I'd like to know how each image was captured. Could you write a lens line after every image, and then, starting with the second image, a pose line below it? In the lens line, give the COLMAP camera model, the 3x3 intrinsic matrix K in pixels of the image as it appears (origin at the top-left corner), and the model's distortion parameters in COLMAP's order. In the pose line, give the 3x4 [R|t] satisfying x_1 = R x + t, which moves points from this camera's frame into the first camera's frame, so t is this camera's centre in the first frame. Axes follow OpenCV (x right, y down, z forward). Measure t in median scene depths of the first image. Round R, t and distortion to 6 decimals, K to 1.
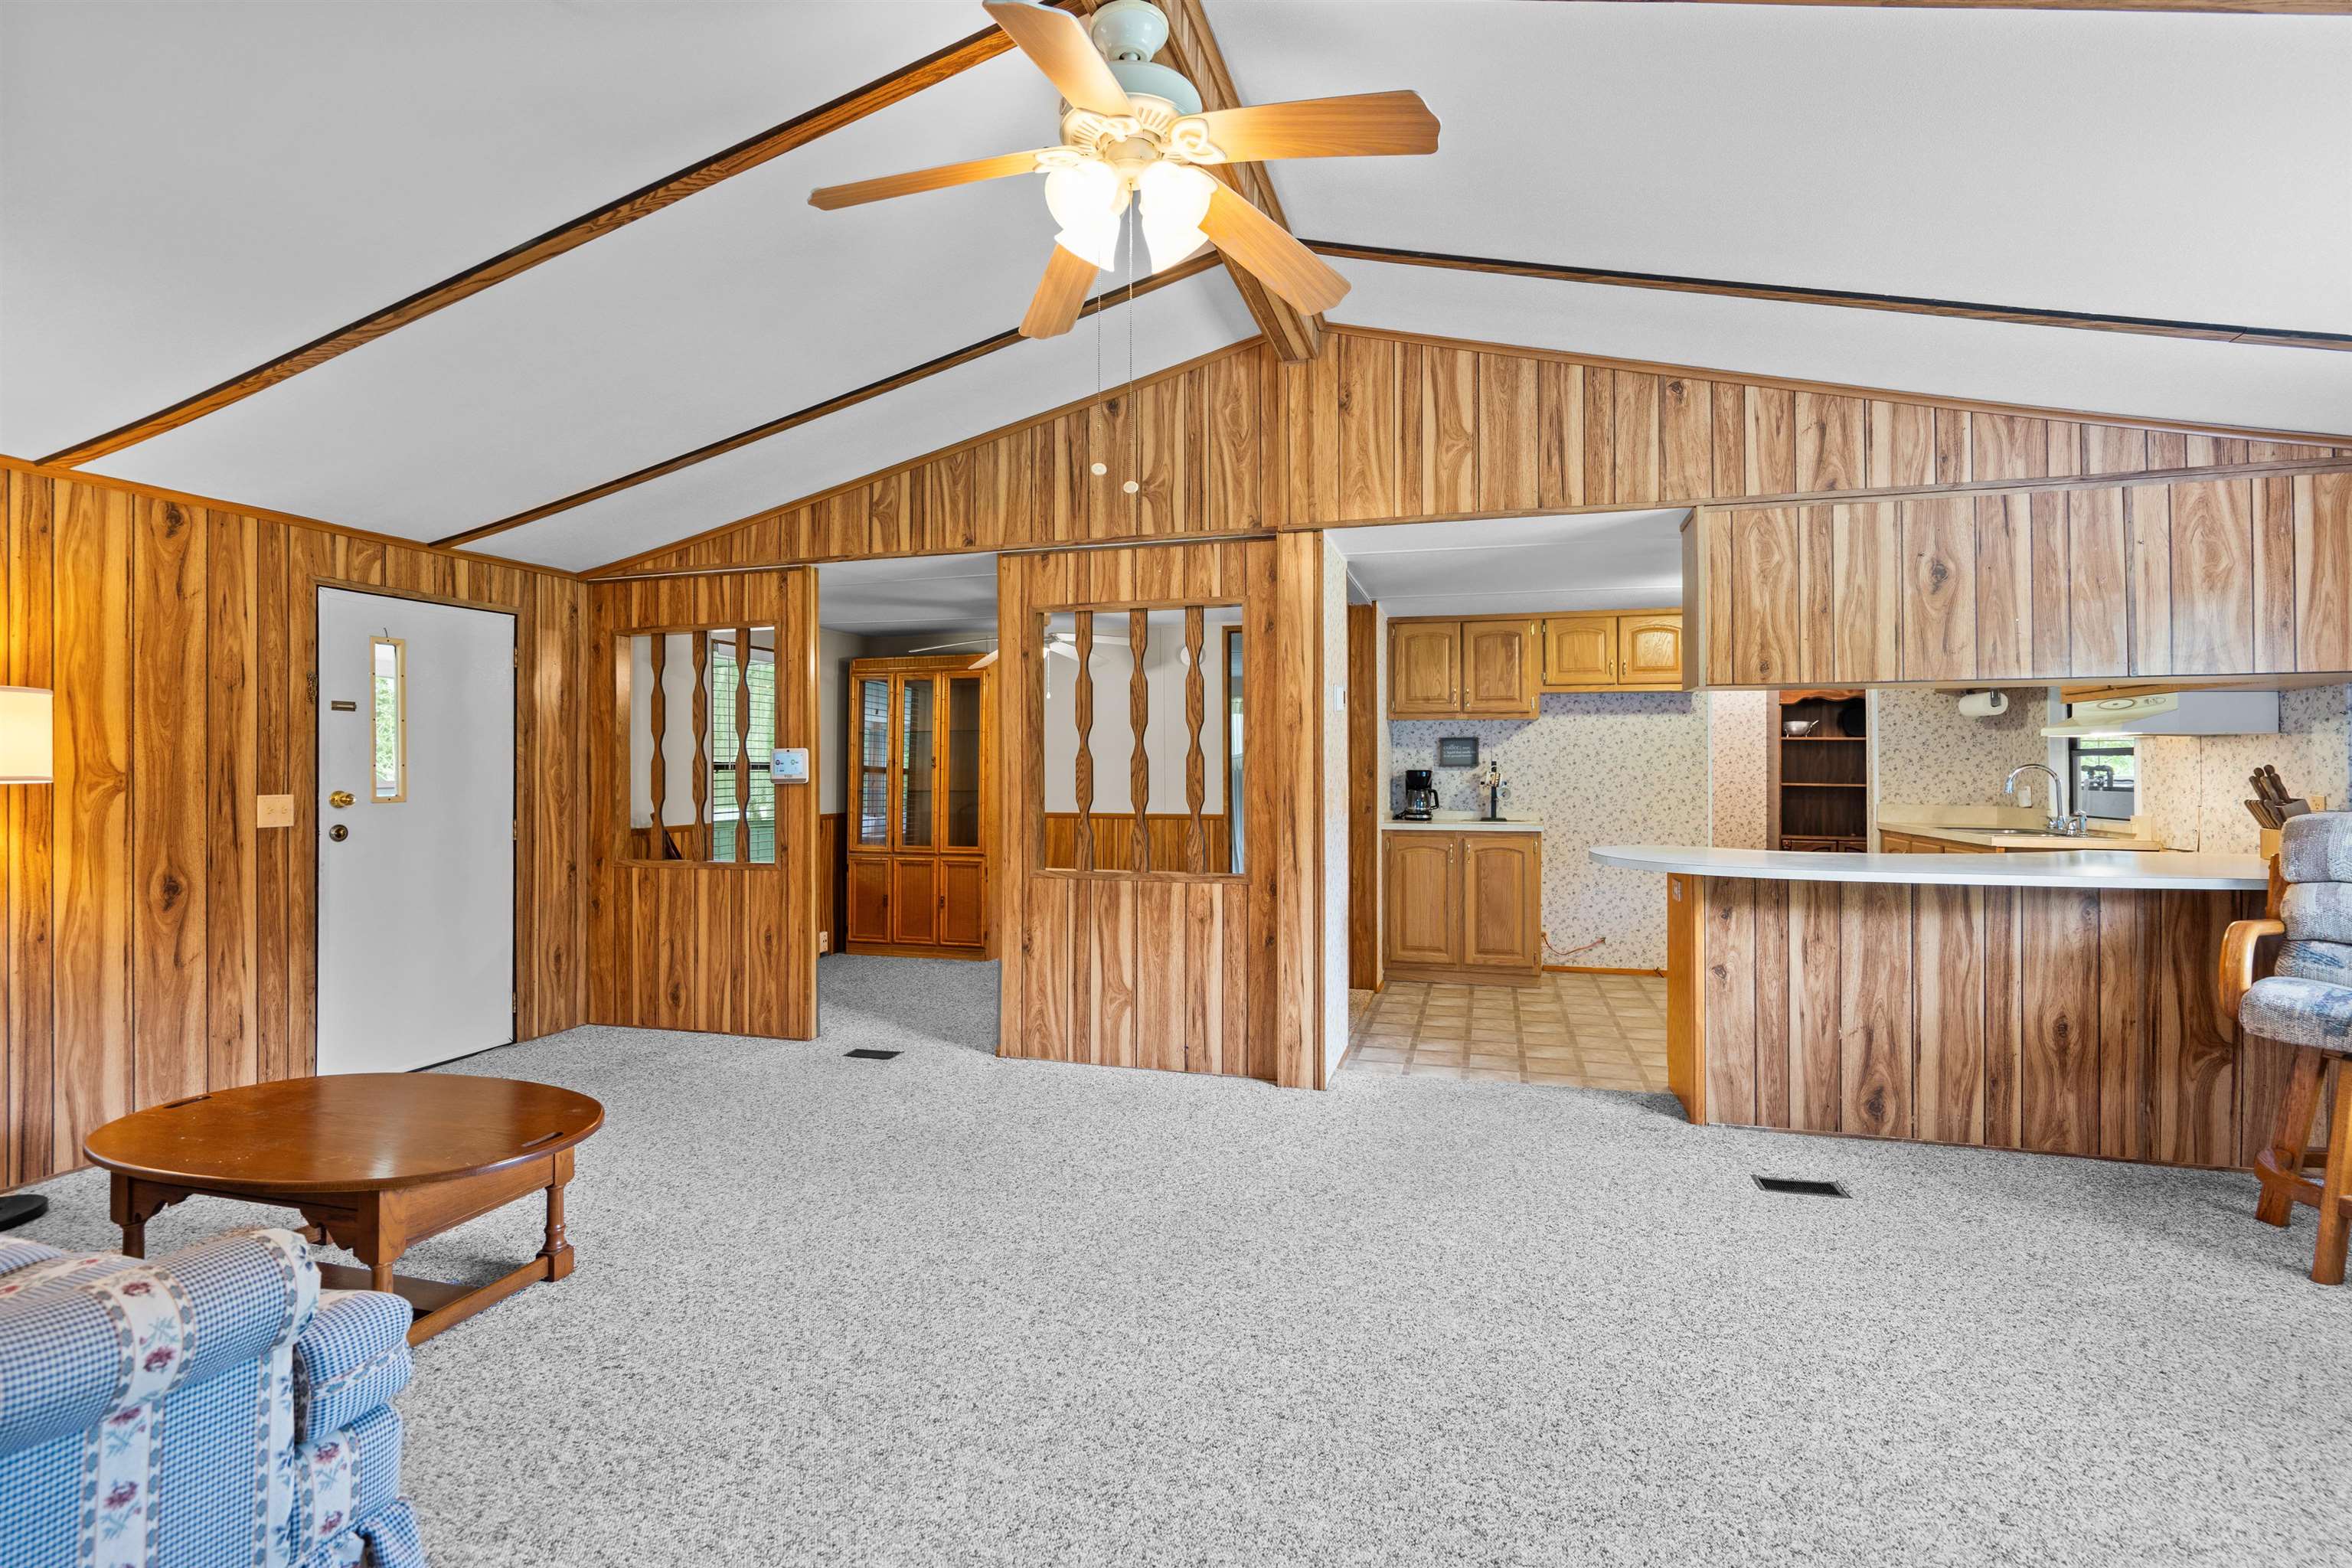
lens RADIAL K [[1073.5, 0, 1198.2], [0, 1073.5, 754.1], [0, 0, 1]] dist [-0.003441, 0.001404]
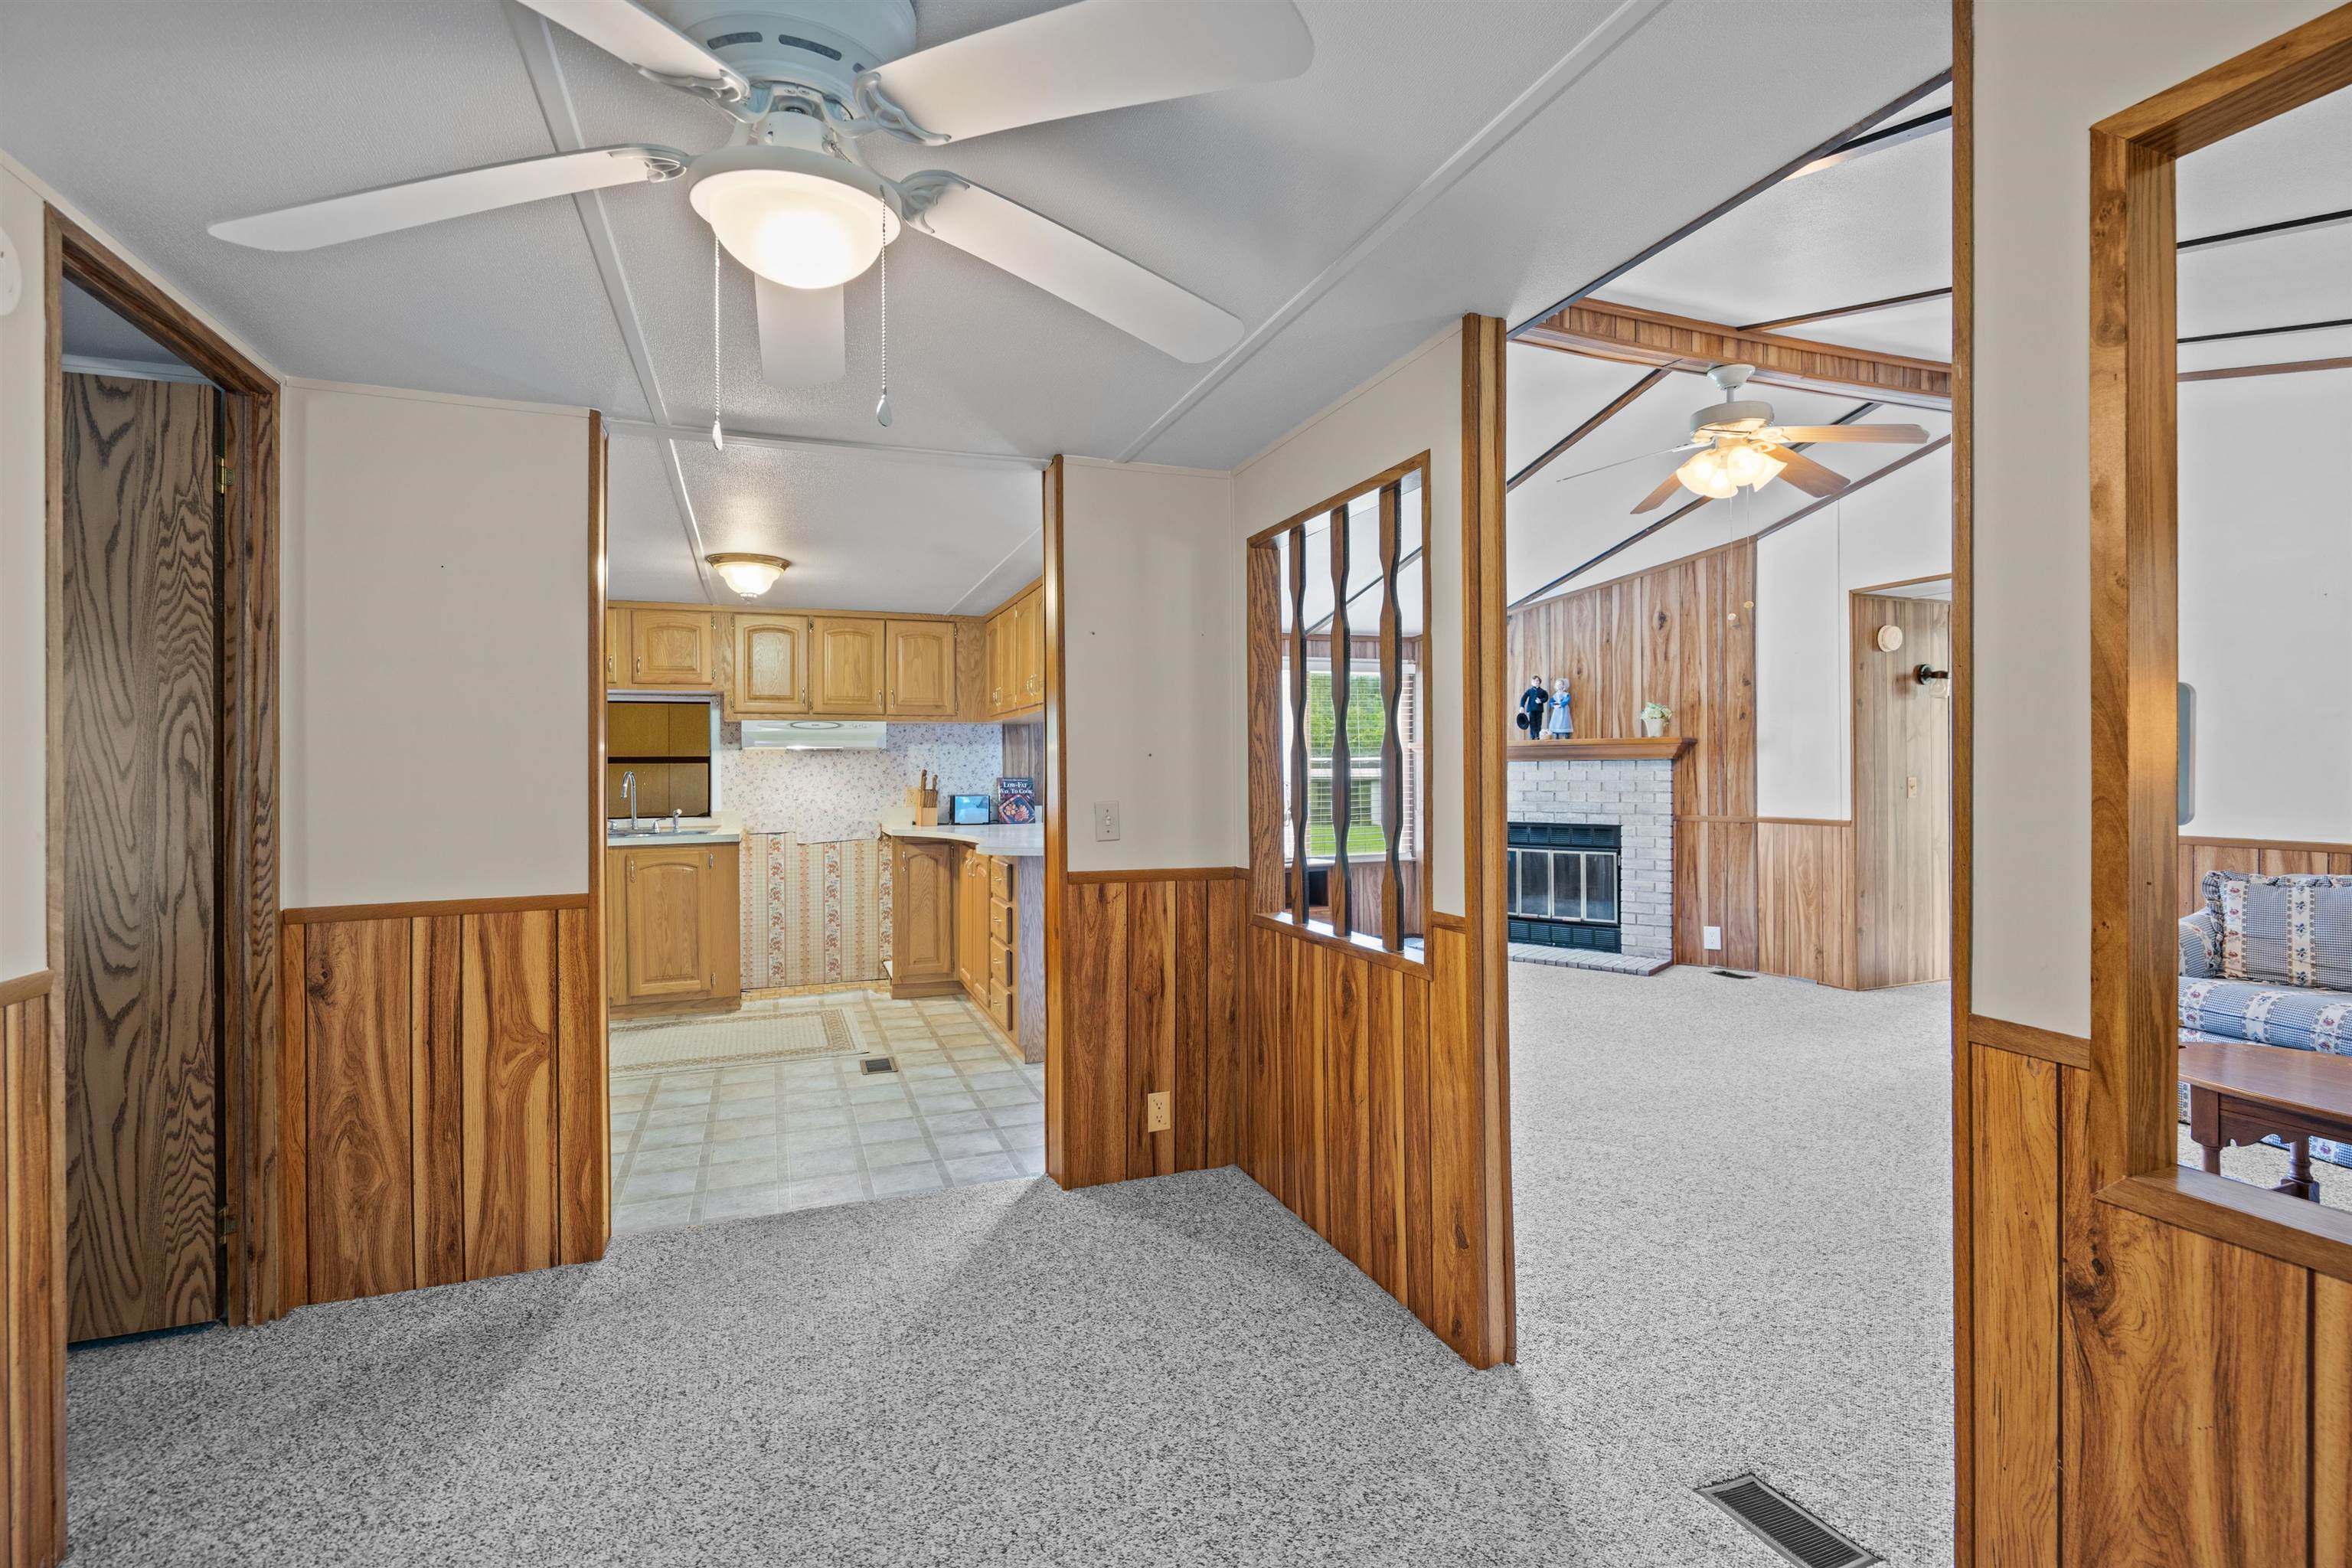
lens RADIAL K [[1073.5, 0, 1162.8], [0, 1073.5, 739.8], [0, 0, 1]] dist [-0.003441, 0.001404]
pose [[-0.571339, 0.023352, 0.820382, -0.591763], [-0.002908, 0.999531, -0.030476, 0.013644], [-0.820709, -0.019798, -0.571003, 1.648768]]
